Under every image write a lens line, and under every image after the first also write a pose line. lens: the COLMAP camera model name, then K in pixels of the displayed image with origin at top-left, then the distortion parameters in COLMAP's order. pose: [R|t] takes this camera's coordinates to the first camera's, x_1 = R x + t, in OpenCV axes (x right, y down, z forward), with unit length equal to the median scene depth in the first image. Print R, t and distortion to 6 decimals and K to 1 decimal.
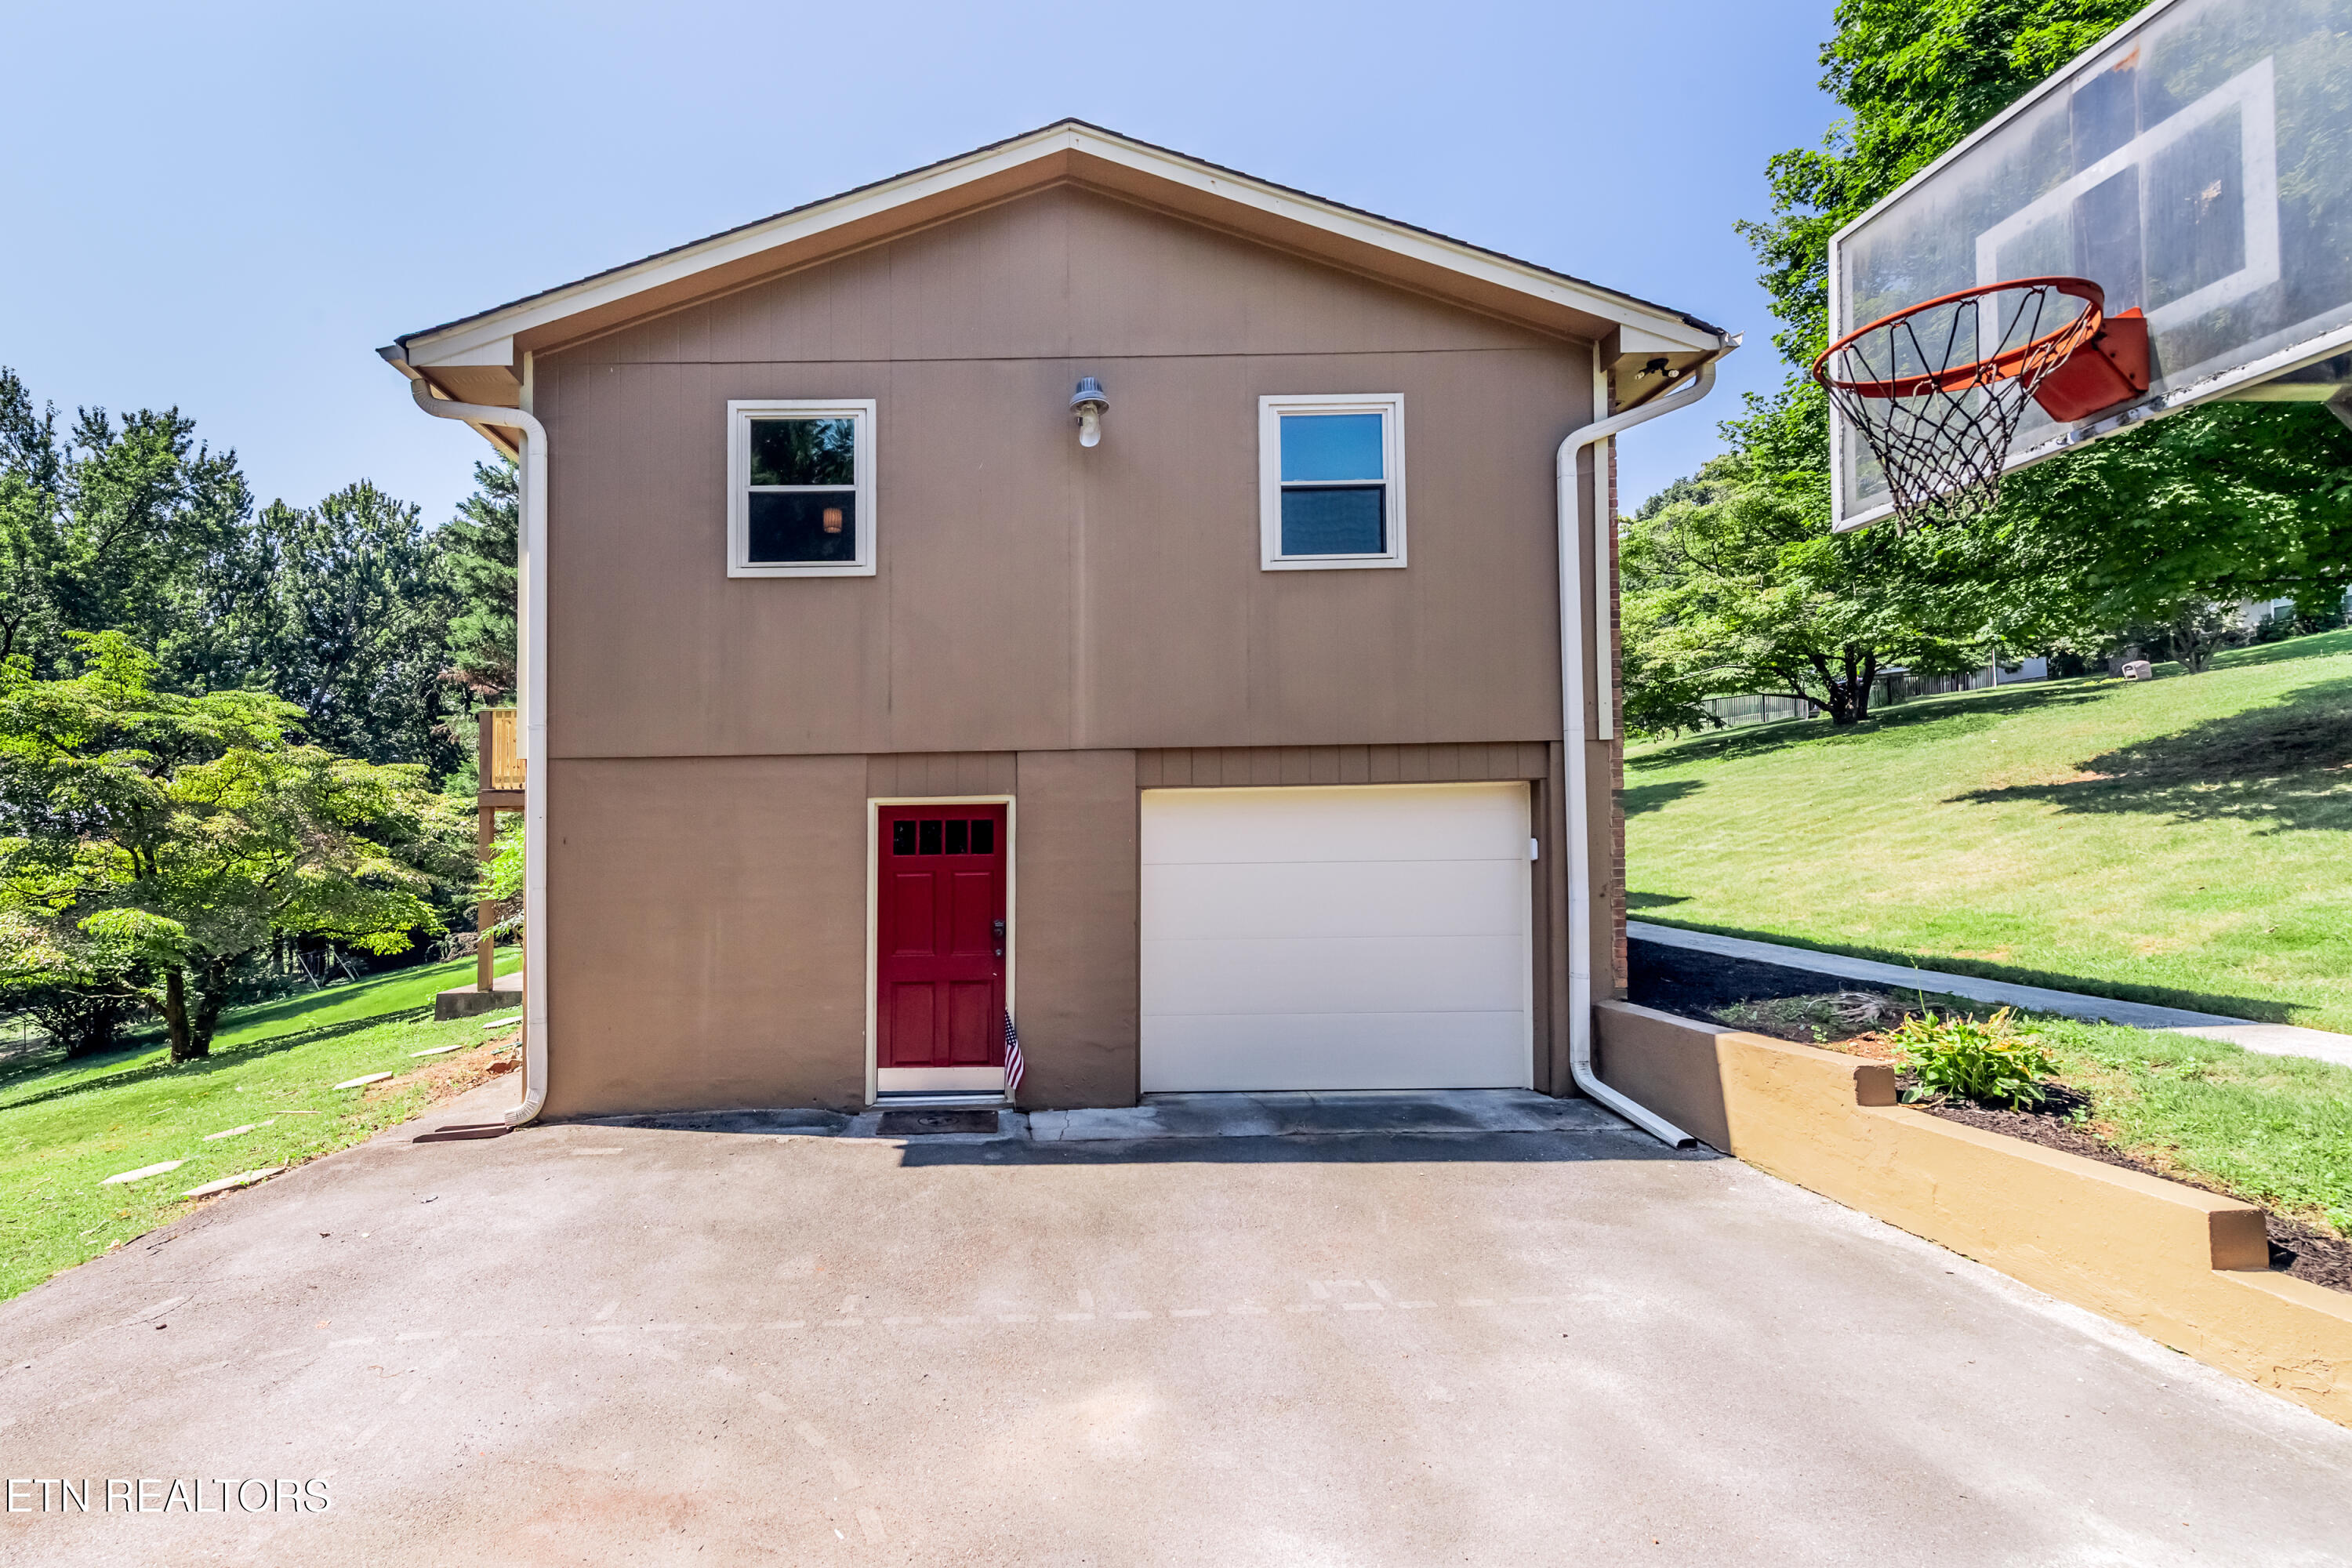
lens RADIAL K [[1056.9, 0, 1178.3], [0, 1056.9, 683.1], [0, 0, 1]] dist [0.012878, -0.000930]
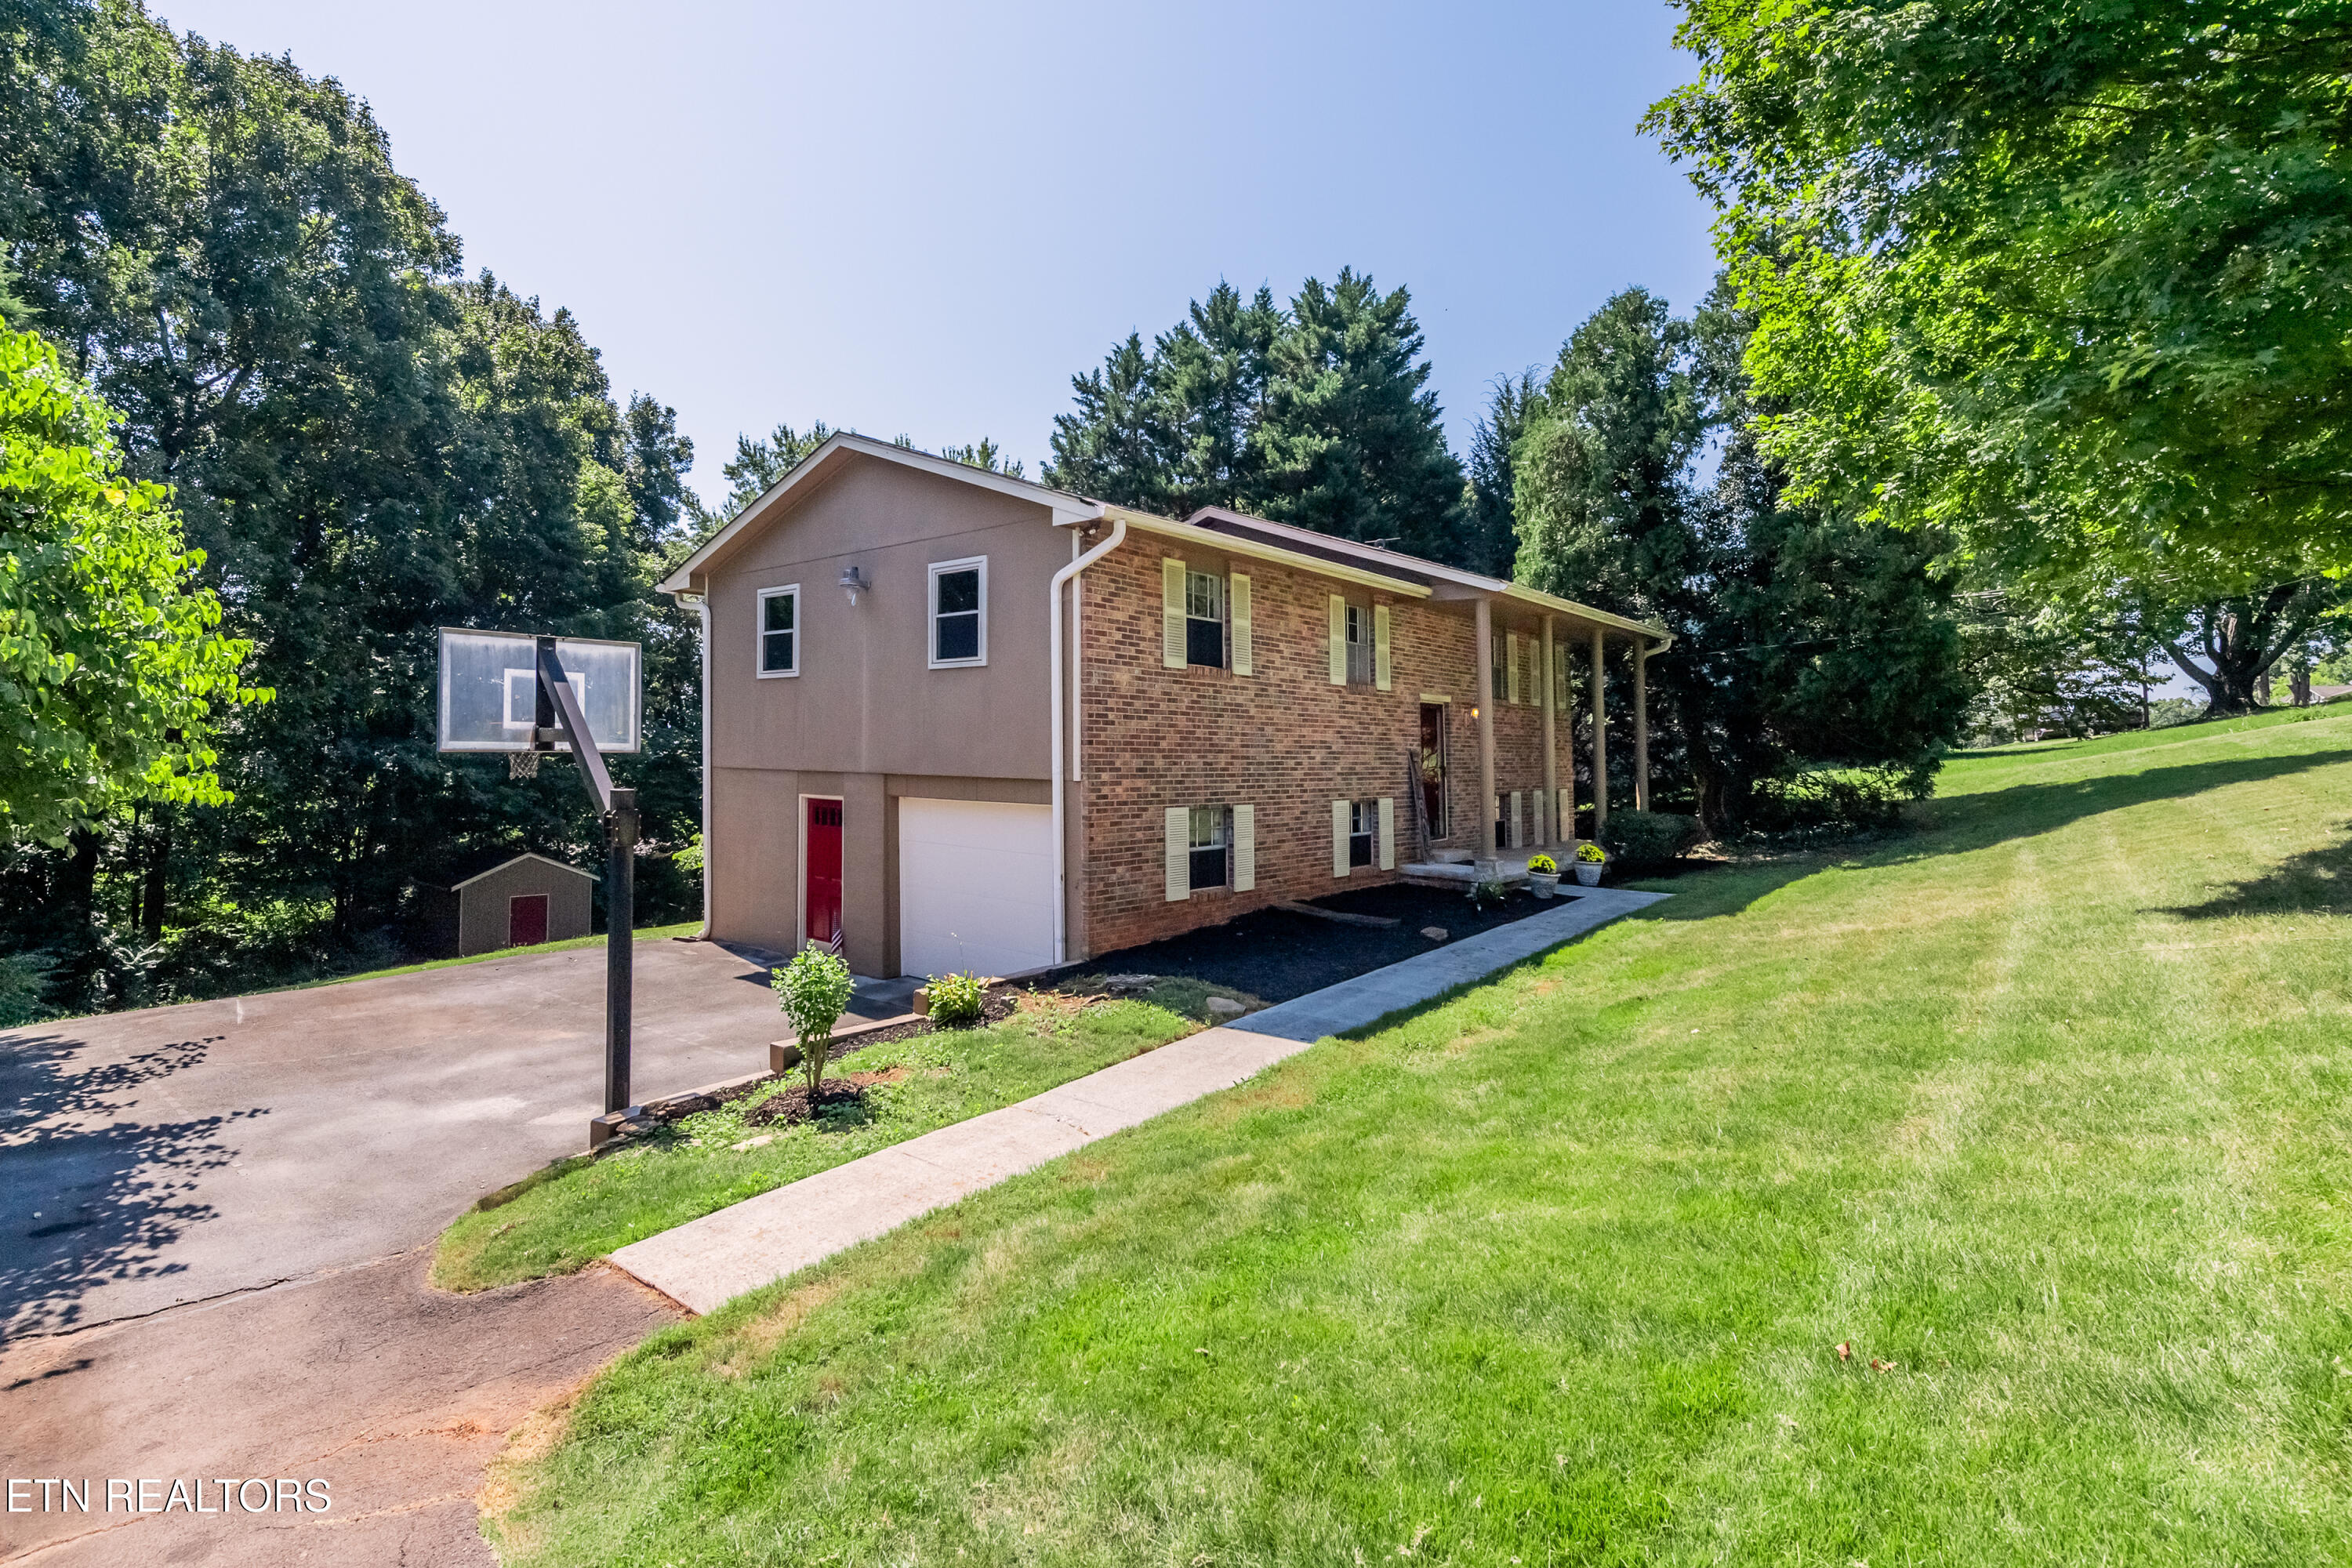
lens RADIAL K [[1056.9, 0, 1178.3], [0, 1056.9, 683.1], [0, 0, 1]] dist [0.012878, -0.000930]
pose [[0.769787, -0.014132, -0.638144, 1.448854], [-0.018971, 0.998807, -0.045004, -0.018033], [0.638019, 0.046749, 0.768600, -0.031733]]
